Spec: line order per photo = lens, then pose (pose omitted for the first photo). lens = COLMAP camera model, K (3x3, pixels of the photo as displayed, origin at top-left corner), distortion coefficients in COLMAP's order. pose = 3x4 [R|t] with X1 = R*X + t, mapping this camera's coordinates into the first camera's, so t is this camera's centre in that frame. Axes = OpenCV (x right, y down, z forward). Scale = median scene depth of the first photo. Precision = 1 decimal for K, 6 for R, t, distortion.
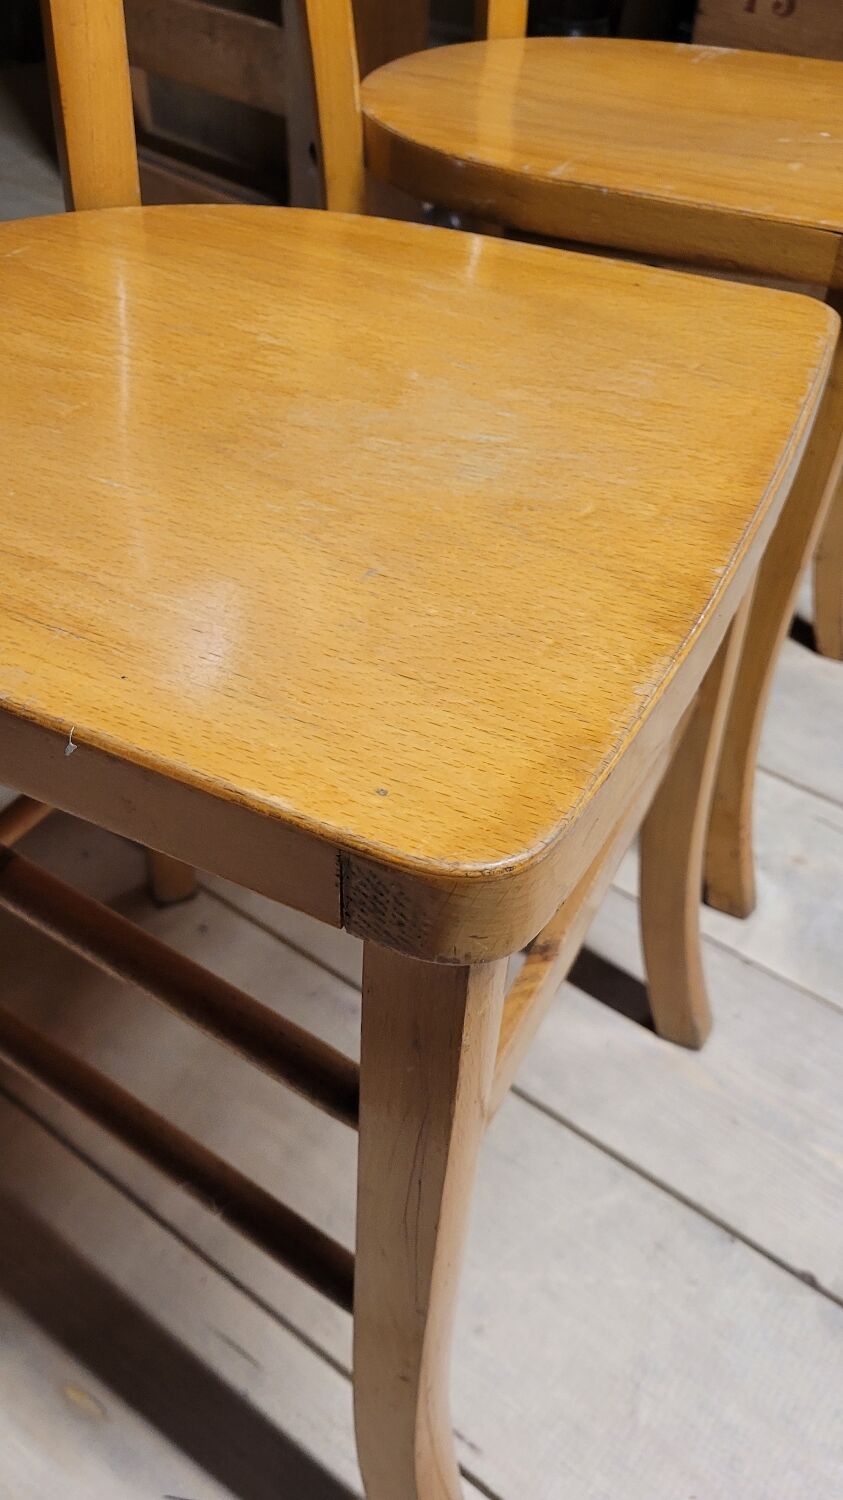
lens RADIAL K [[1191.9, 0, 433.6], [0, 1191.9, 769.0], [0, 0, 1]] dist [0.047790, -0.019657]
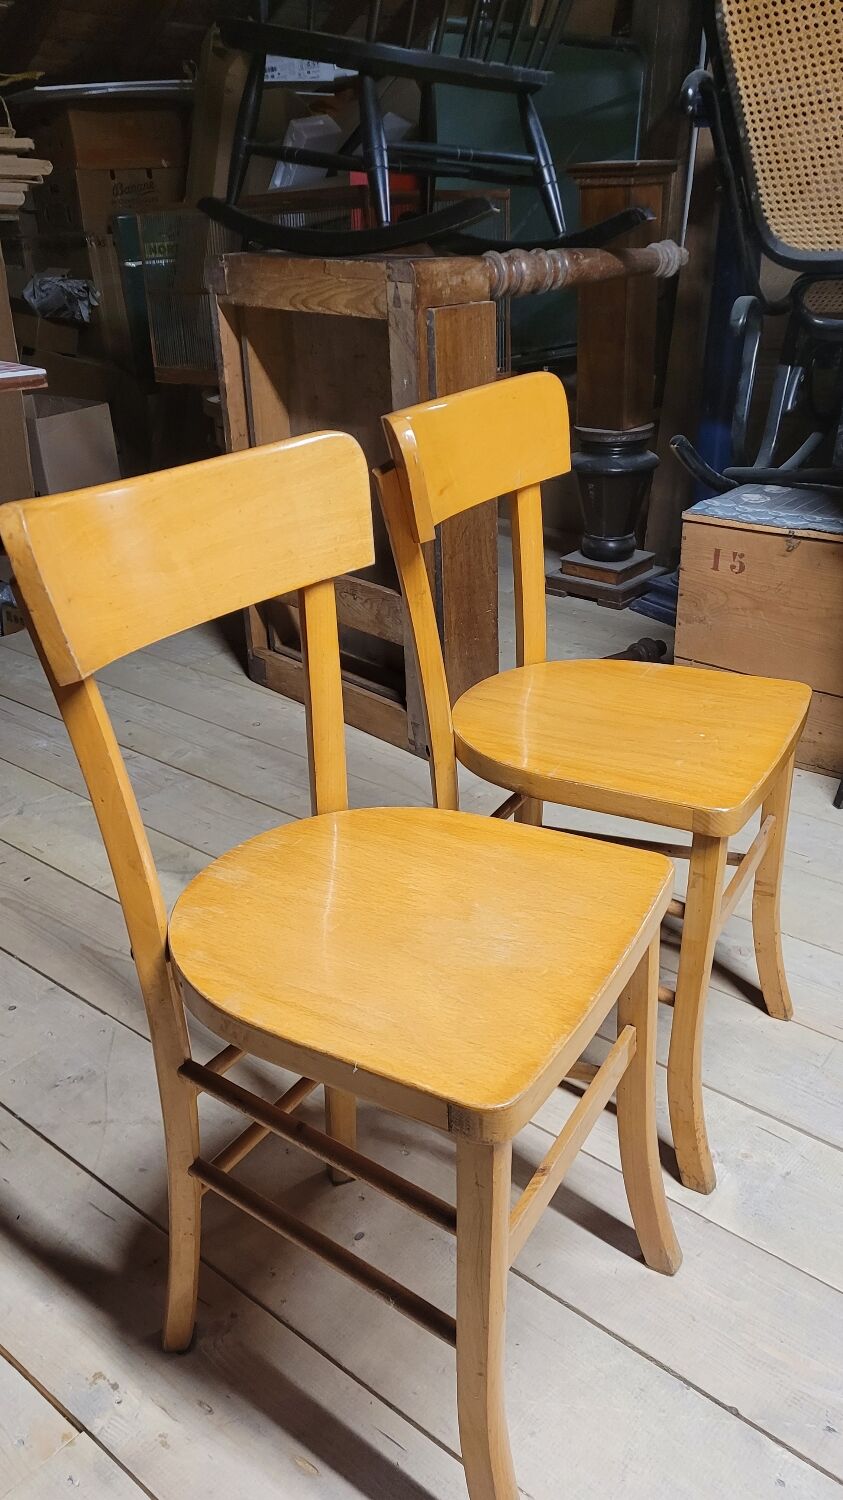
lens RADIAL K [[1191.9, 0, 433.6], [0, 1191.9, 769.0], [0, 0, 1]] dist [0.047790, -0.019657]
pose [[0.996337, -0.033395, -0.078723, 0.068340], [0.009640, 0.958584, -0.284646, 0.053518], [0.084968, 0.282845, 0.955395, -0.959197]]
